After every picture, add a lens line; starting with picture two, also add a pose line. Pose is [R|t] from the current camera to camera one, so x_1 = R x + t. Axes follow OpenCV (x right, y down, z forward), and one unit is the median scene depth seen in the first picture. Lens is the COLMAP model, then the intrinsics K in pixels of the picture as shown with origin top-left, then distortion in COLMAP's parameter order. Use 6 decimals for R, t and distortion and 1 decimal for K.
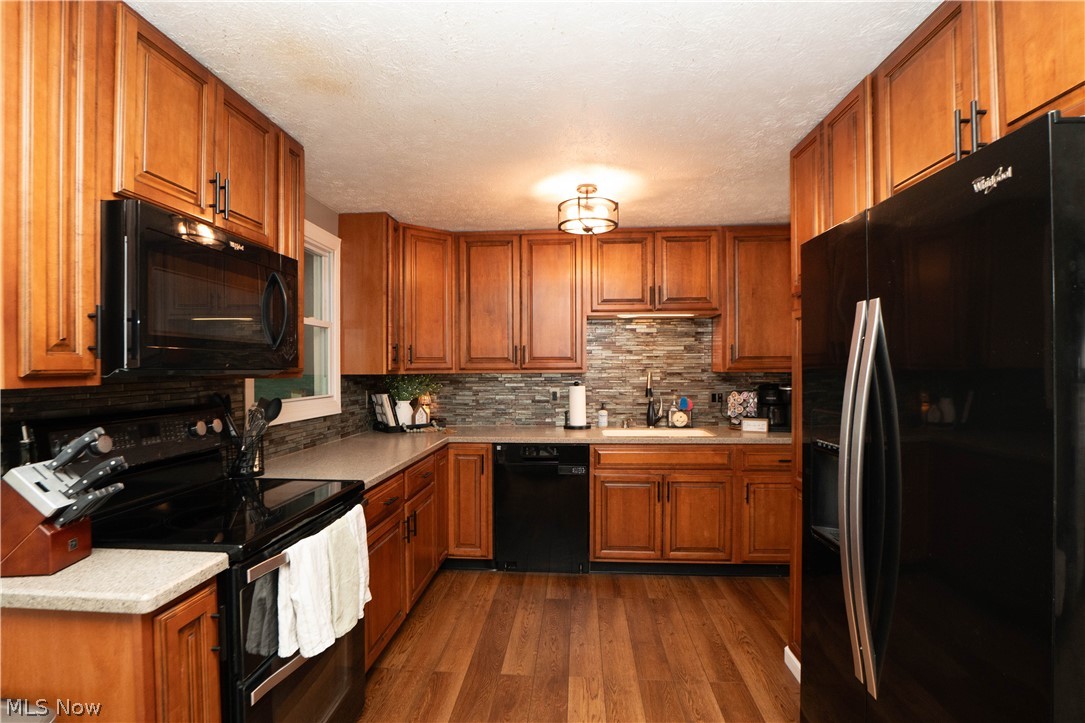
lens RADIAL K [[558.6, 0, 540.0], [0, 558.6, 364.6], [0, 0, 1]] dist [0.000284, -0.000218]
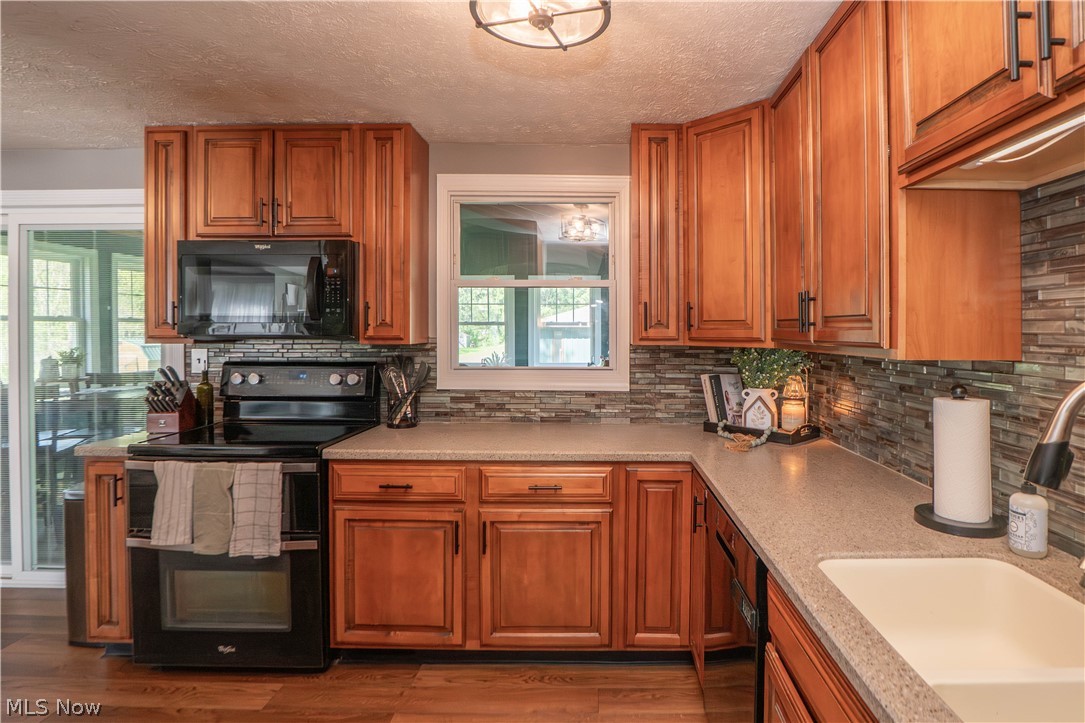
lens RADIAL K [[583.5, 0, 564.5], [0, 583.5, 329.4], [0, 0, 1]] dist [-0.003550, -0.001321]
pose [[0.039073, 0.004788, -0.999225, 0.439025], [0.003040, 0.999983, 0.004910, -0.006369], [0.999232, -0.003230, 0.039058, 0.800802]]
